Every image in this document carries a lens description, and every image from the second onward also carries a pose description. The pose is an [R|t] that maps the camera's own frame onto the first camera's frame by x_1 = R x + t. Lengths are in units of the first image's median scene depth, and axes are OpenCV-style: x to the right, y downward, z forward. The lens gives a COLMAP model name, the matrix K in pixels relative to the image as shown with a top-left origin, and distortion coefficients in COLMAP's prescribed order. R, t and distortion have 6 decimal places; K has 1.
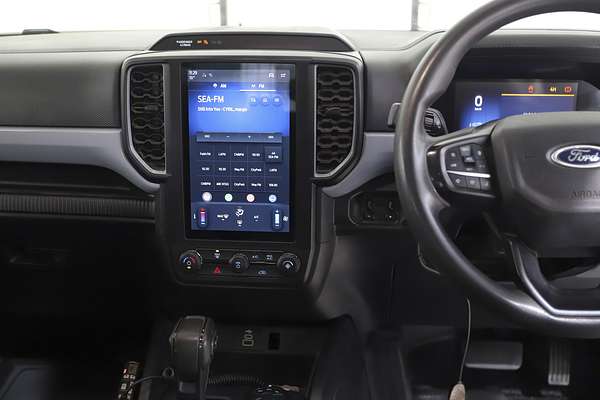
lens RADIAL K [[709.6, 0, 299.1], [0, 709.6, 197.7], [0, 0, 1]] dist [-0.029889, 0.000000]
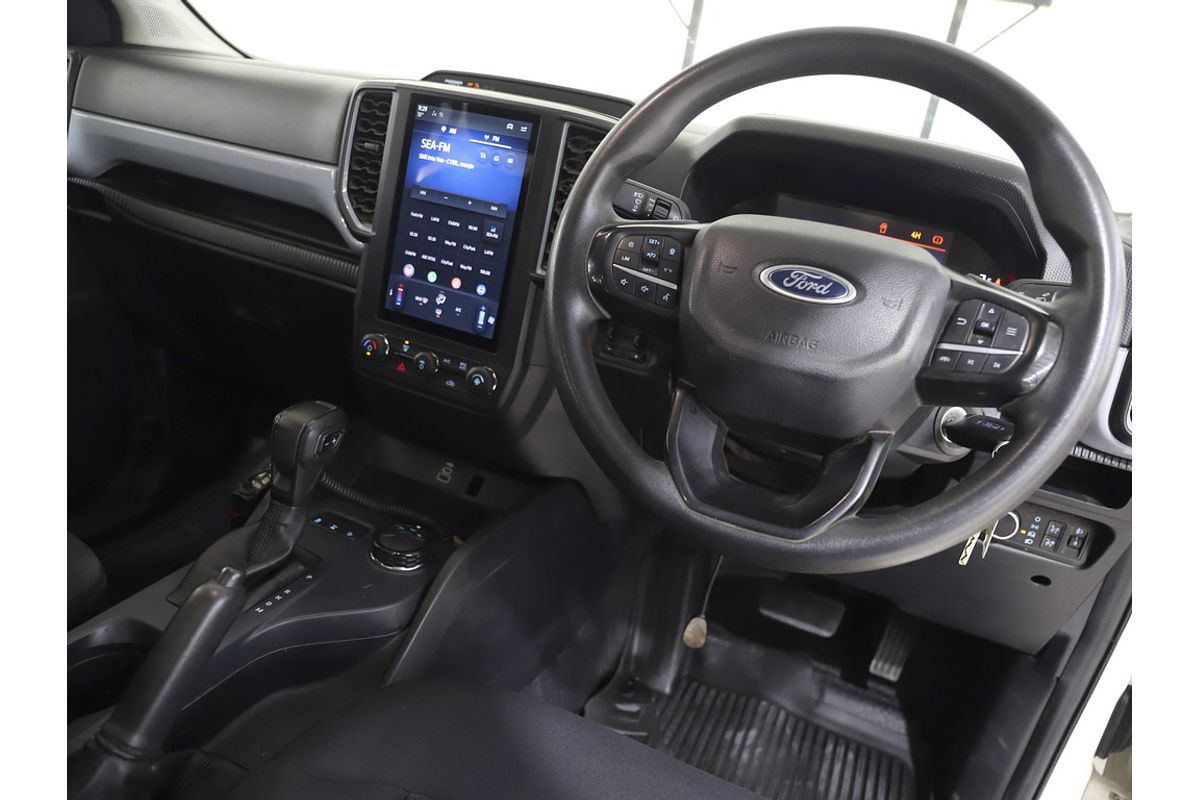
lens RADIAL K [[838.5, 0, 596.8], [0, 838.5, 402.0], [0, 0, 1]] dist [-0.092357, -0.002226]
pose [[0.933394, 0.255888, -0.251588, 0.333191], [-0.251785, 0.966545, 0.048938, 0.042051], [0.255693, 0.017668, 0.966596, 0.174277]]
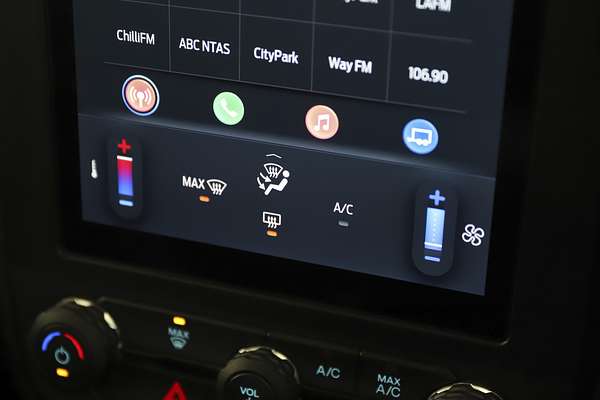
lens RADIAL K [[1186.6, 0, 297.5], [0, 1186.6, 205.9], [0, 0, 1]] dist [0.026417, 0.000000]
pose [[0.960069, 0.125741, -0.249915, 0.018647], [-0.073780, 0.975477, 0.207365, -0.049836], [0.269861, -0.180646, 0.945802, 0.653238]]
